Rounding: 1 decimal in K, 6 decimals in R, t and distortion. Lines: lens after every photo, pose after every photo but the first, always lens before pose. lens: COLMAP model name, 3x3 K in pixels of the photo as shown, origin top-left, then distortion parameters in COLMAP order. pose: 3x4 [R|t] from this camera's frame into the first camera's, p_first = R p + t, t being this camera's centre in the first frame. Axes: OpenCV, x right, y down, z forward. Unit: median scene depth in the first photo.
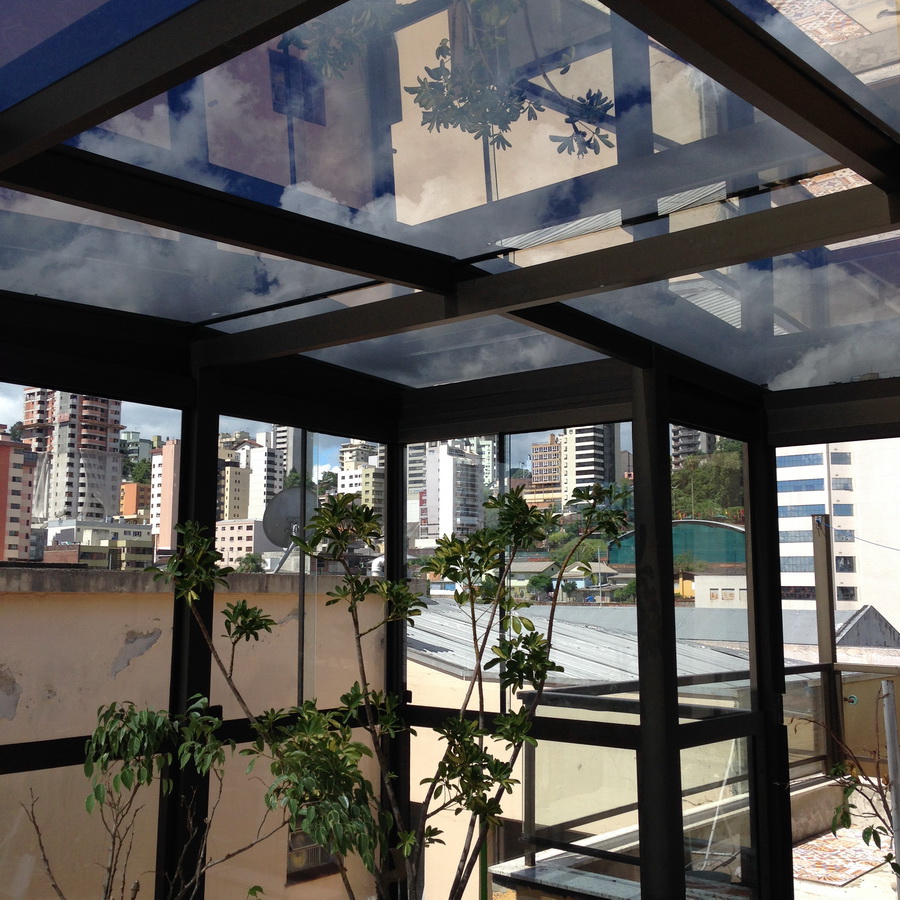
lens RADIAL K [[1136.9, 0, 443.8], [0, 1136.9, 445.2], [0, 0, 1]] dist [0.086146, 0.000000]
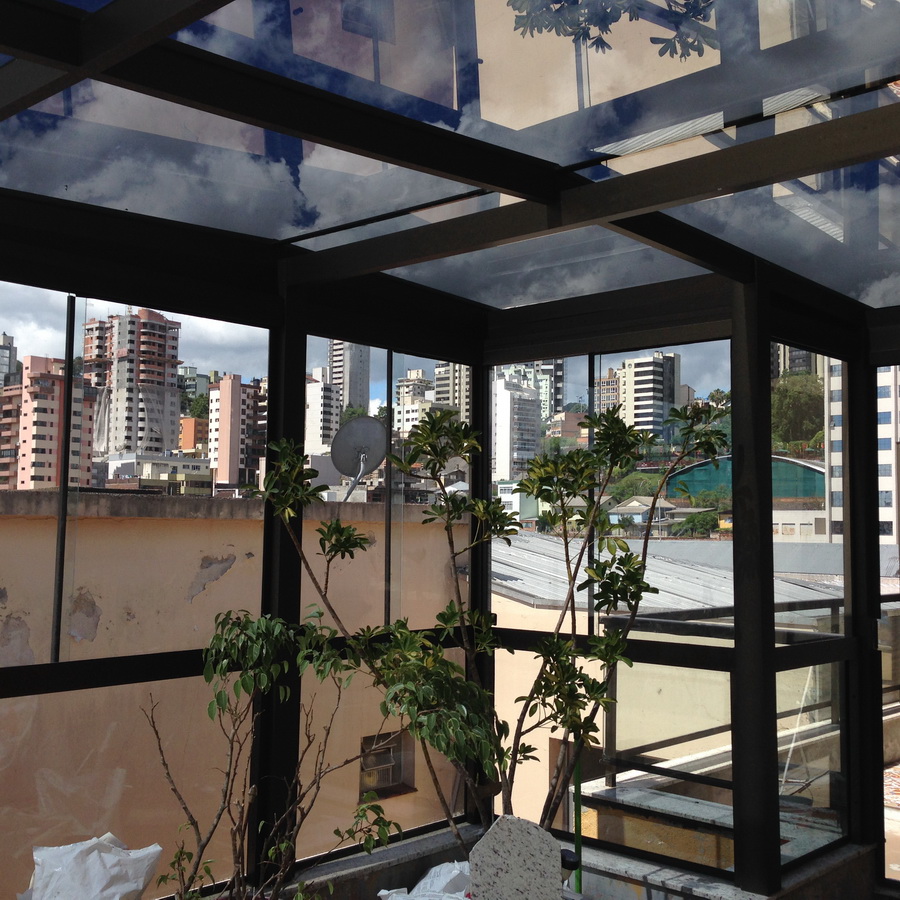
lens RADIAL K [[1136.9, 0, 454.8], [0, 1136.9, 447.7], [0, 0, 1]] dist [0.086146, 0.000000]
pose [[0.999280, 0.002860, -0.037832, -0.029058], [-0.000636, 0.998277, 0.058673, 0.012729], [0.037934, -0.058606, 0.997560, 0.013420]]
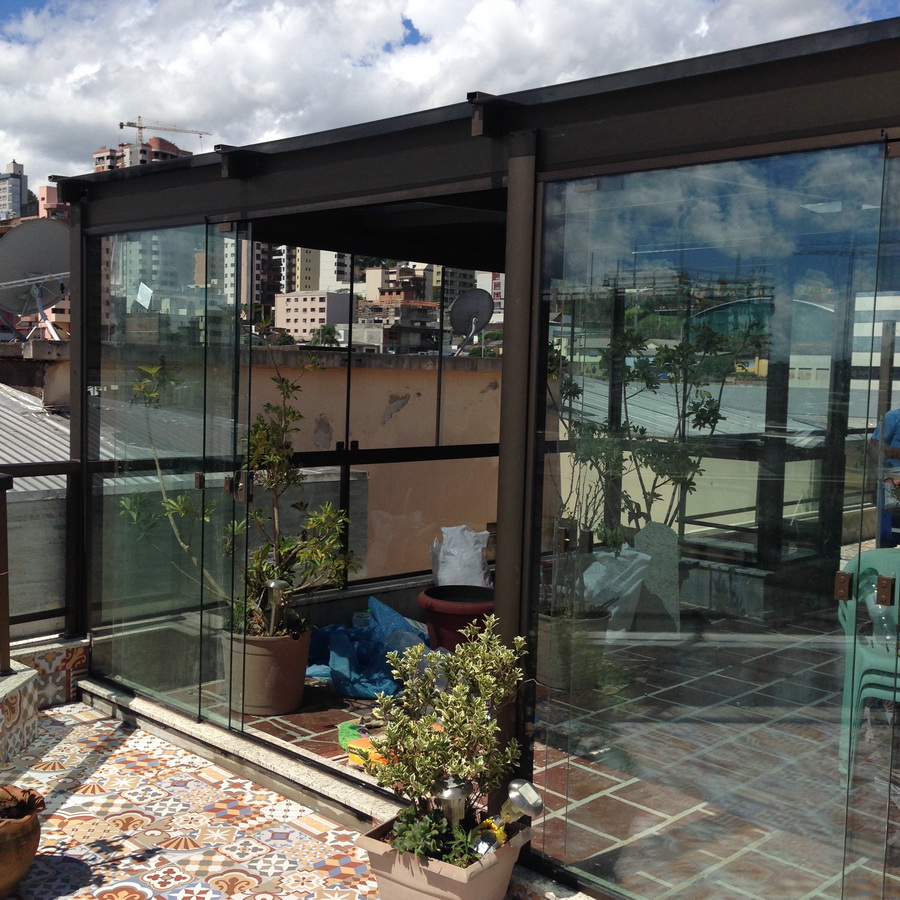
lens RADIAL K [[1136.9, 0, 443.3], [0, 1136.9, 449.3], [0, 0, 1]] dist [0.086146, 0.000000]
pose [[0.998038, 0.021760, -0.058714, -0.219296], [-0.009580, 0.979699, 0.200243, -0.111579], [0.061879, -0.199287, 0.977985, -0.782081]]
